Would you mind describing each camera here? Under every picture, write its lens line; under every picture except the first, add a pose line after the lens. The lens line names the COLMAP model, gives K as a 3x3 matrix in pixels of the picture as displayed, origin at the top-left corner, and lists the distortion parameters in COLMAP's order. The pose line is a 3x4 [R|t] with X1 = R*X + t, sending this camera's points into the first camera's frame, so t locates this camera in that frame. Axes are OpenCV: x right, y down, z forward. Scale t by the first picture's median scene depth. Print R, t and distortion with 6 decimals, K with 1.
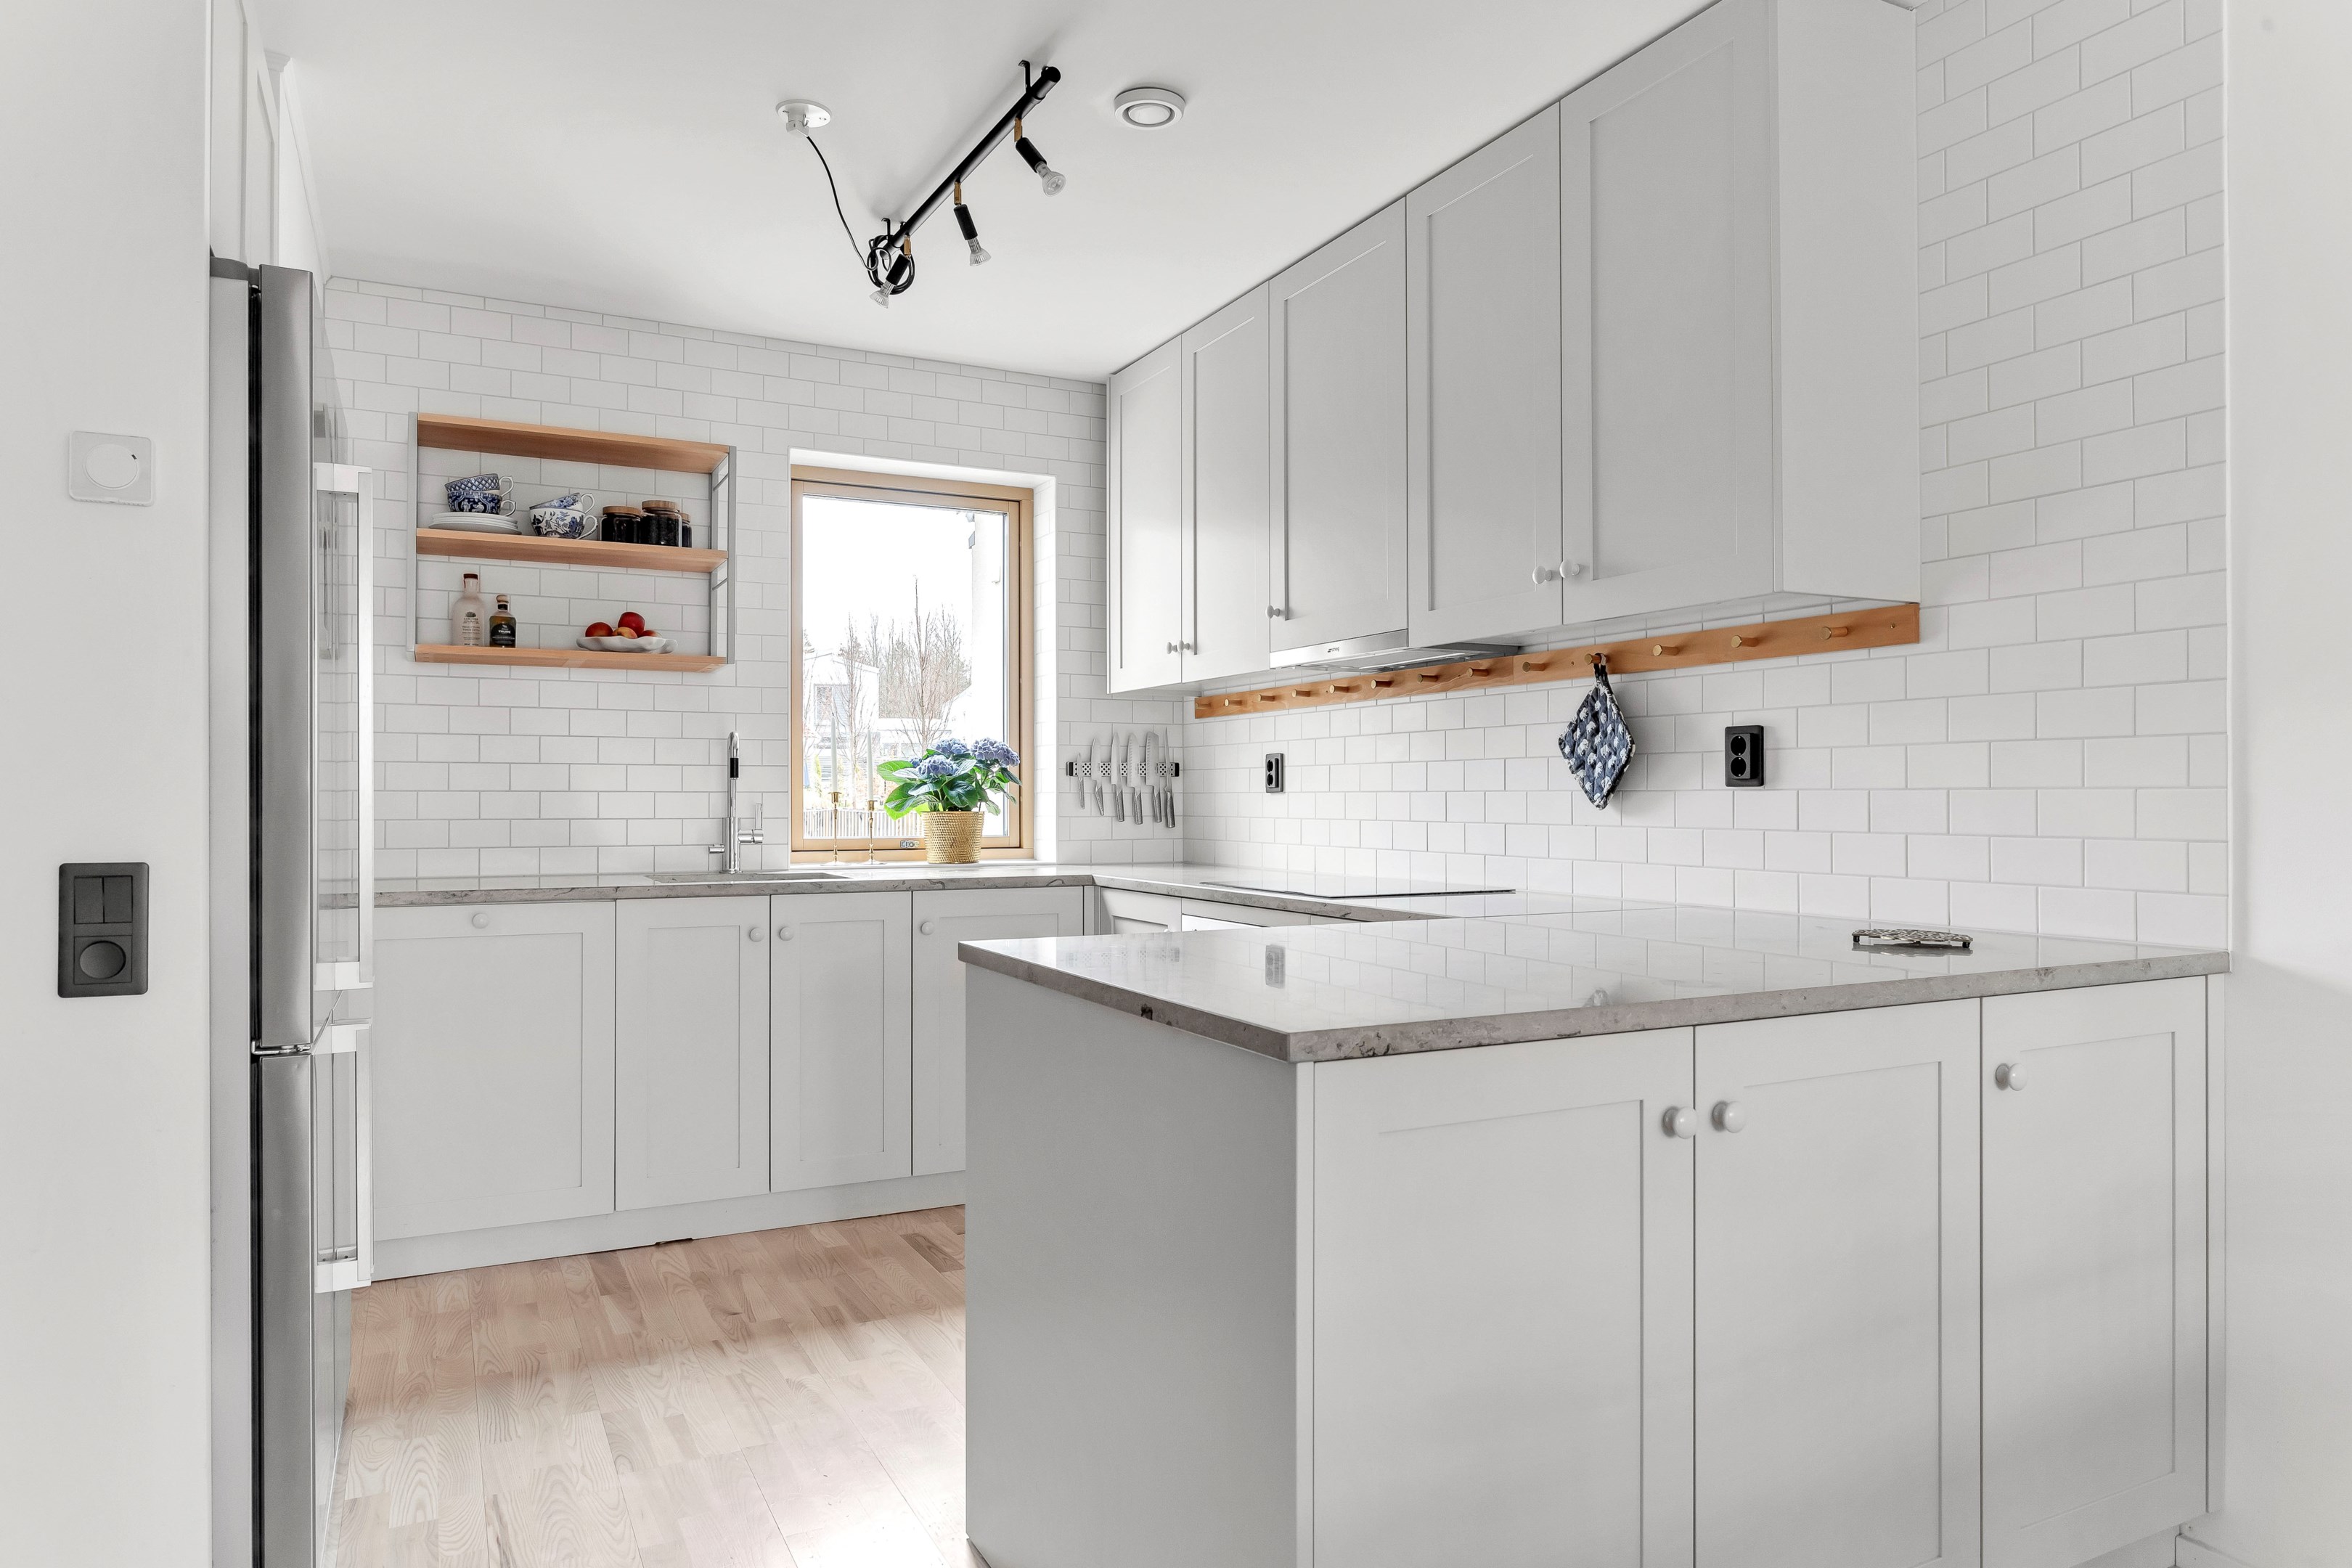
lens RADIAL K [[1438.7, 0, 1156.9], [0, 1438.7, 790.8], [0, 0, 1]] dist [-0.011473, 0.007067]
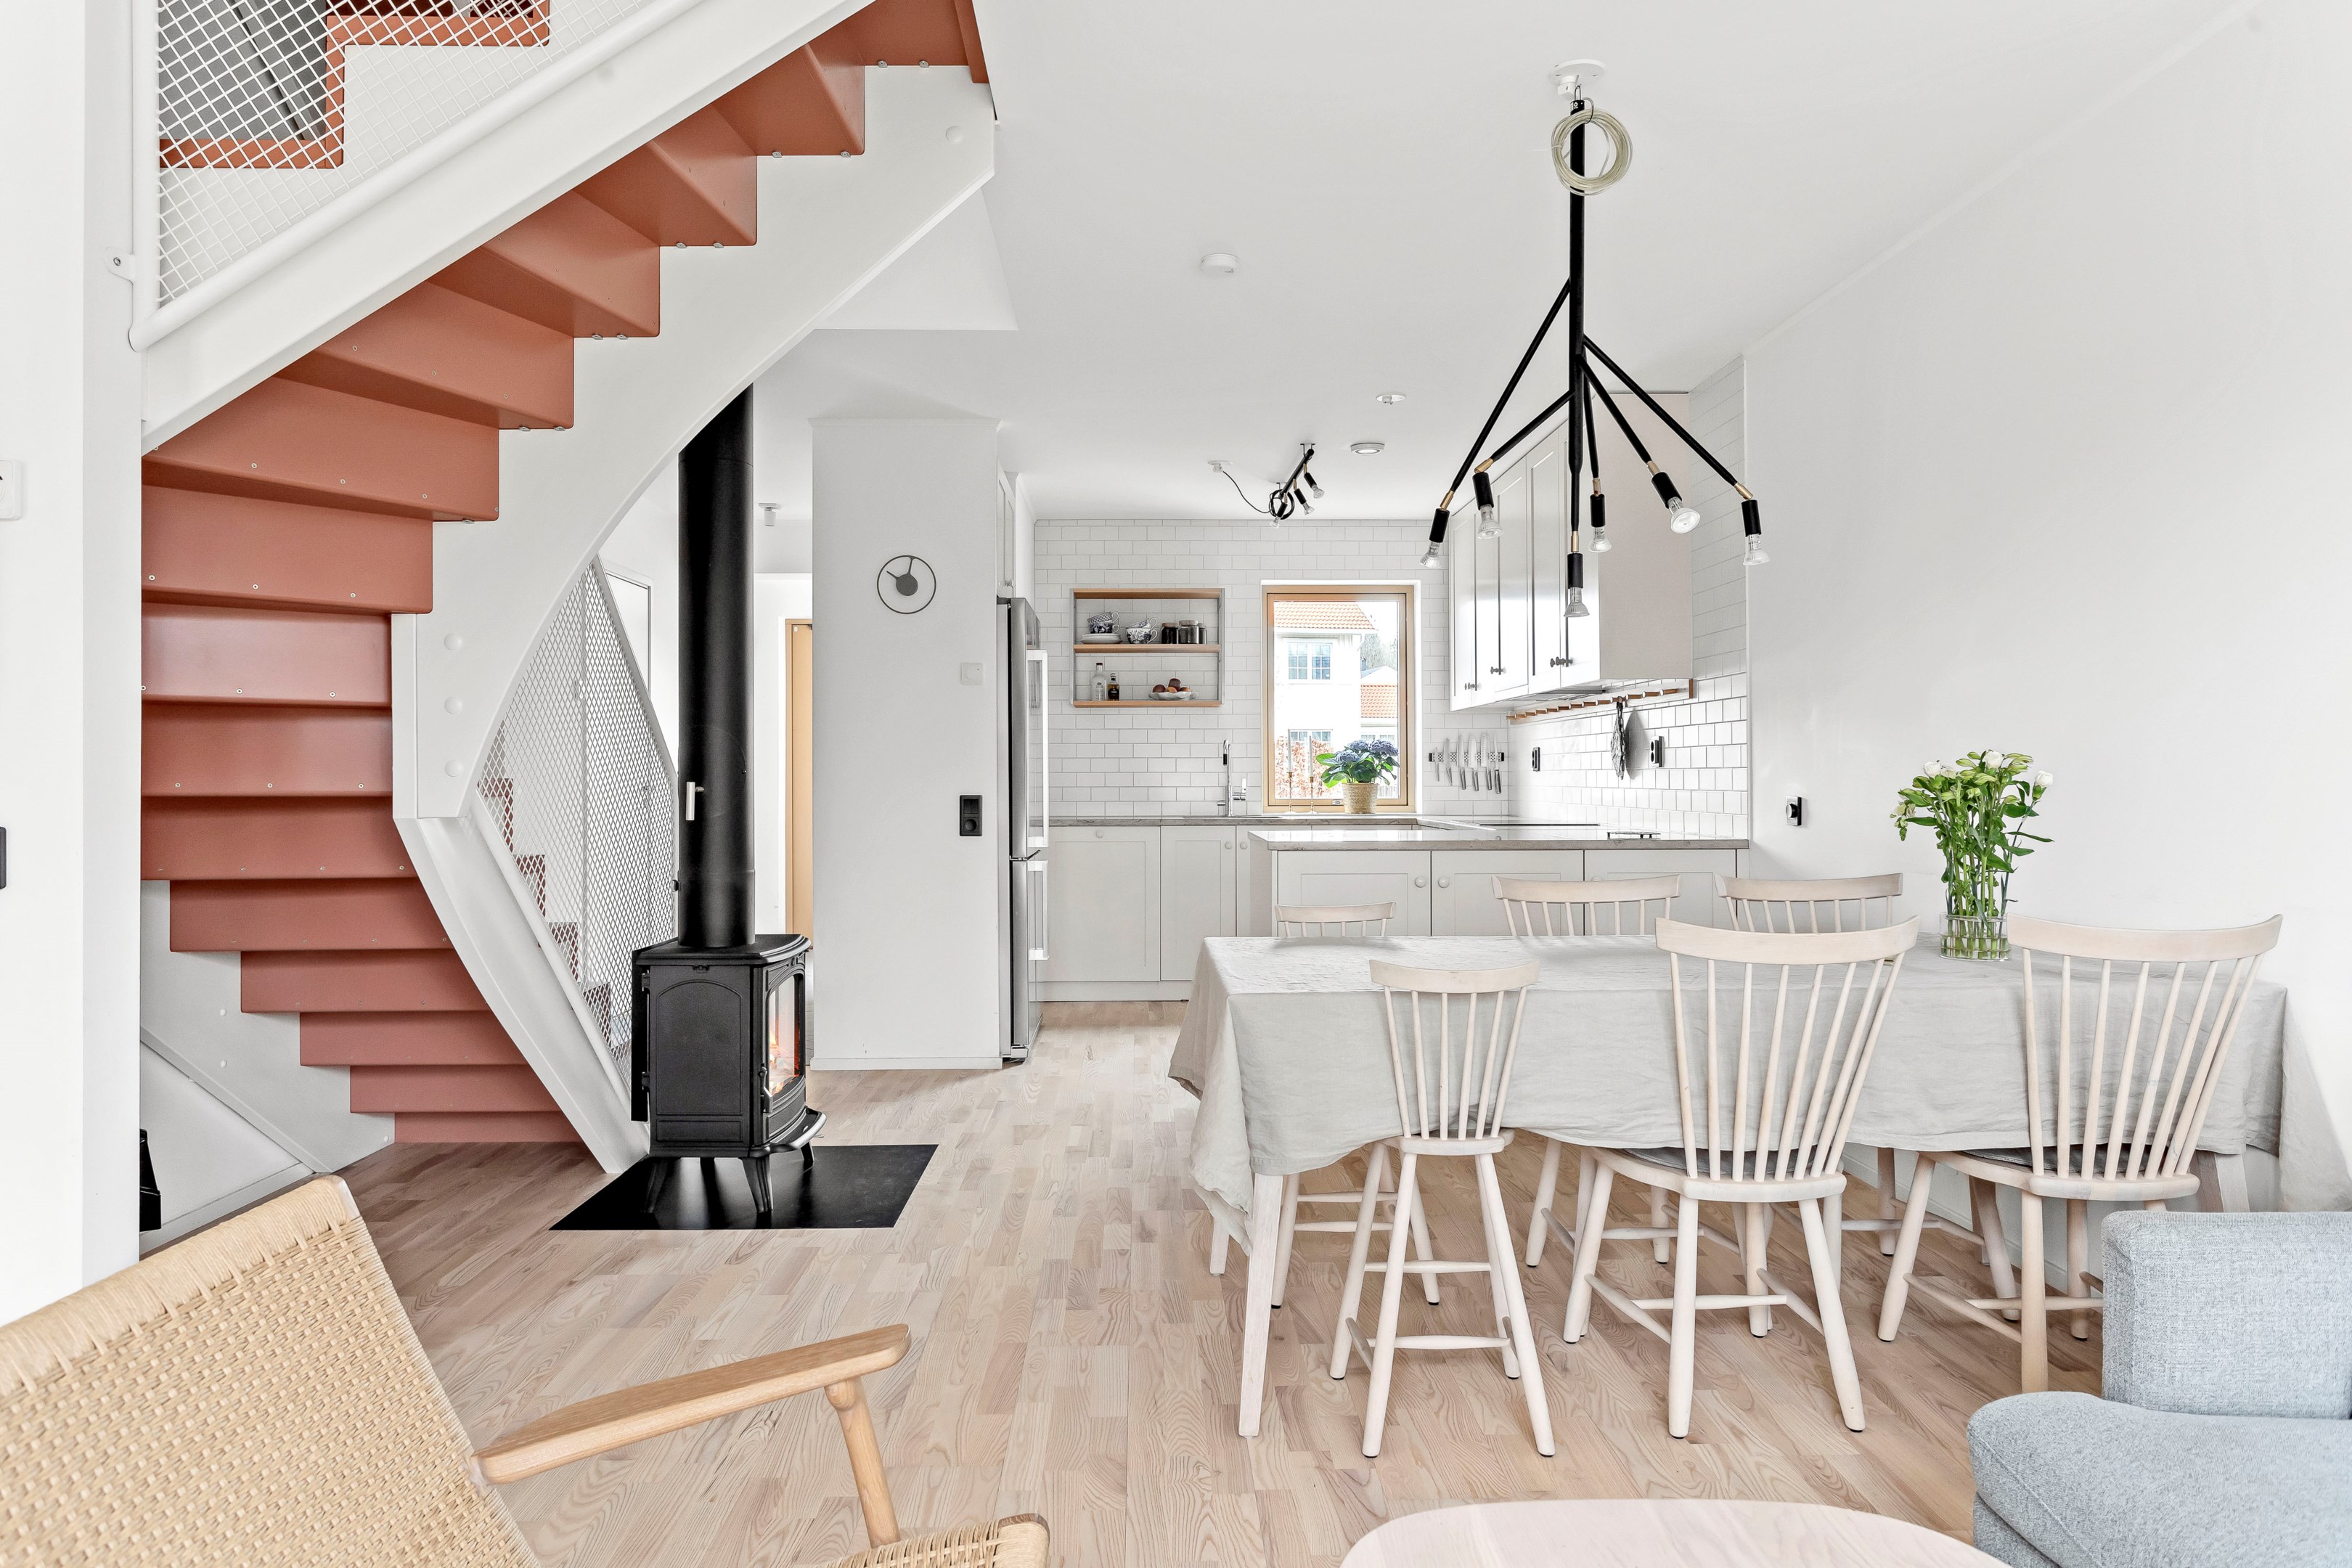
lens RADIAL K [[1583.8, 0, 1161.7], [0, 1583.8, 771.3], [0, 0, 1]] dist [-0.008417, 0.006134]
pose [[0.896793, -0.004318, -0.442429, 0.534381], [0.004989, 0.999987, 0.000352, -0.001413], [0.442421, -0.002523, 0.896804, -0.872580]]
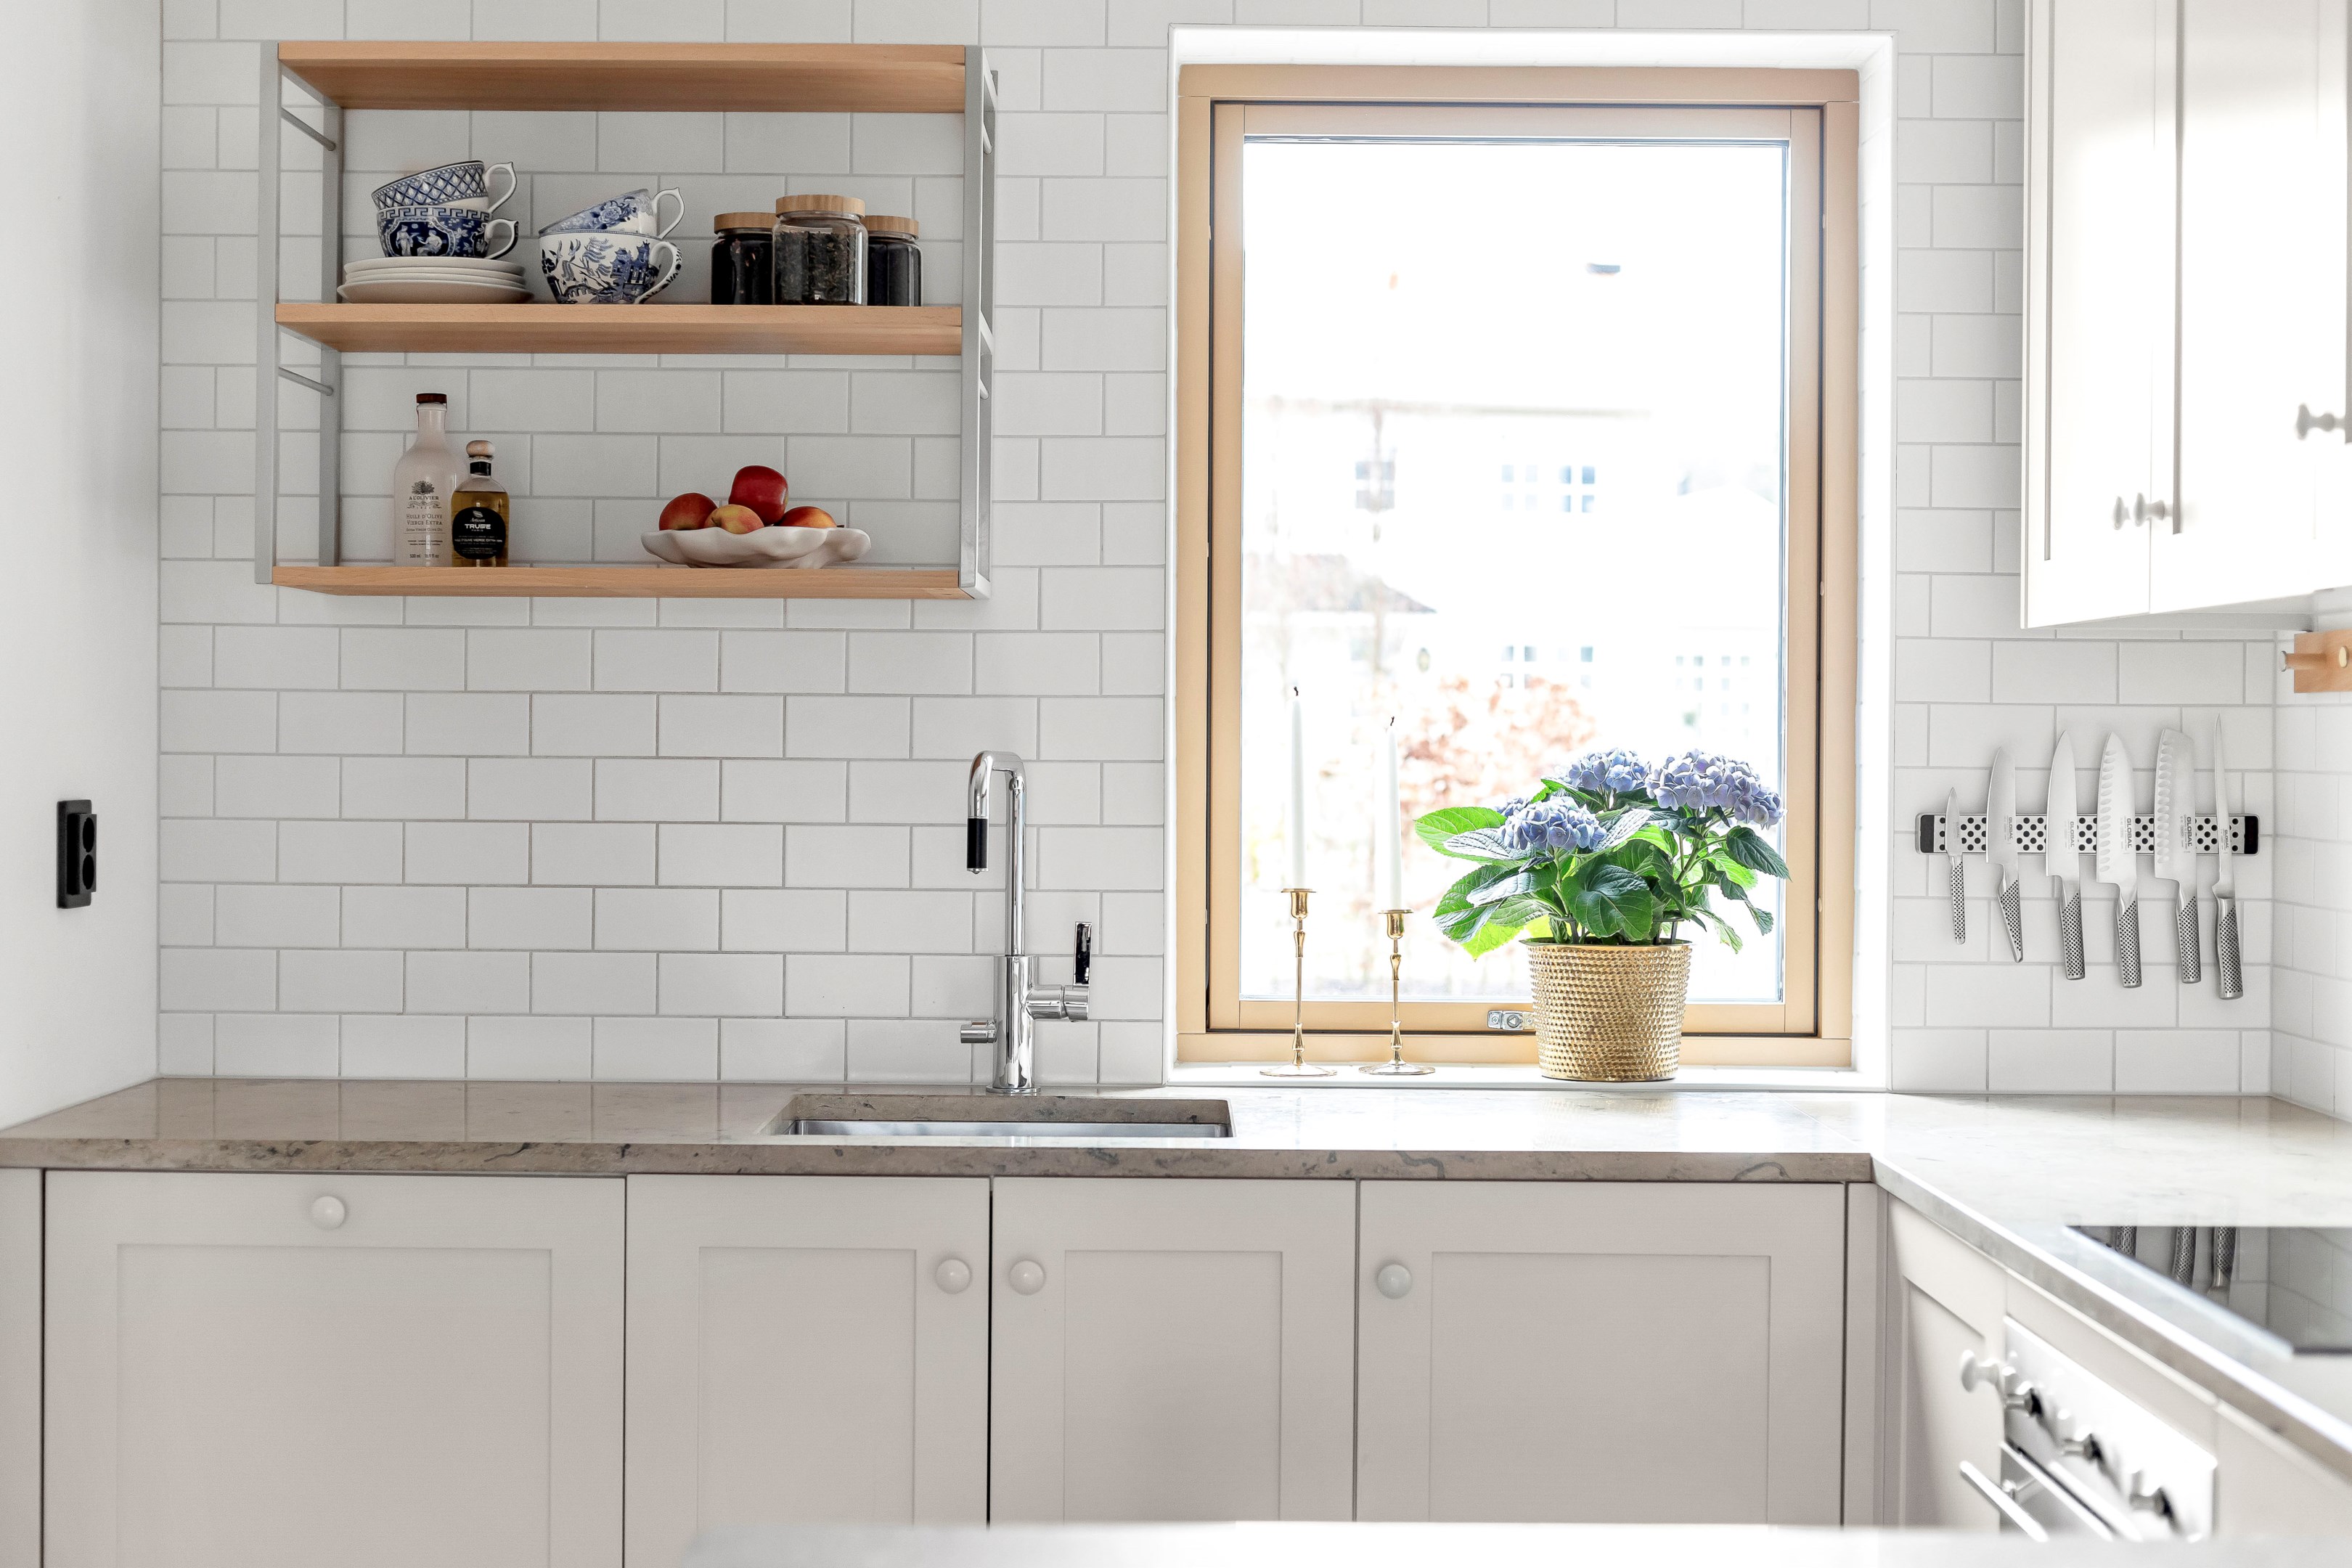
lens RADIAL K [[3386.4, 0, 1170.3], [0, 3386.4, 789.0], [0, 0, 1]] dist [-0.040433, 0.000000]
pose [[0.891765, 0.012664, -0.452321, 0.179929], [-0.005370, 0.999834, 0.017407, -0.046478], [0.452466, -0.013094, 0.891685, 0.169856]]
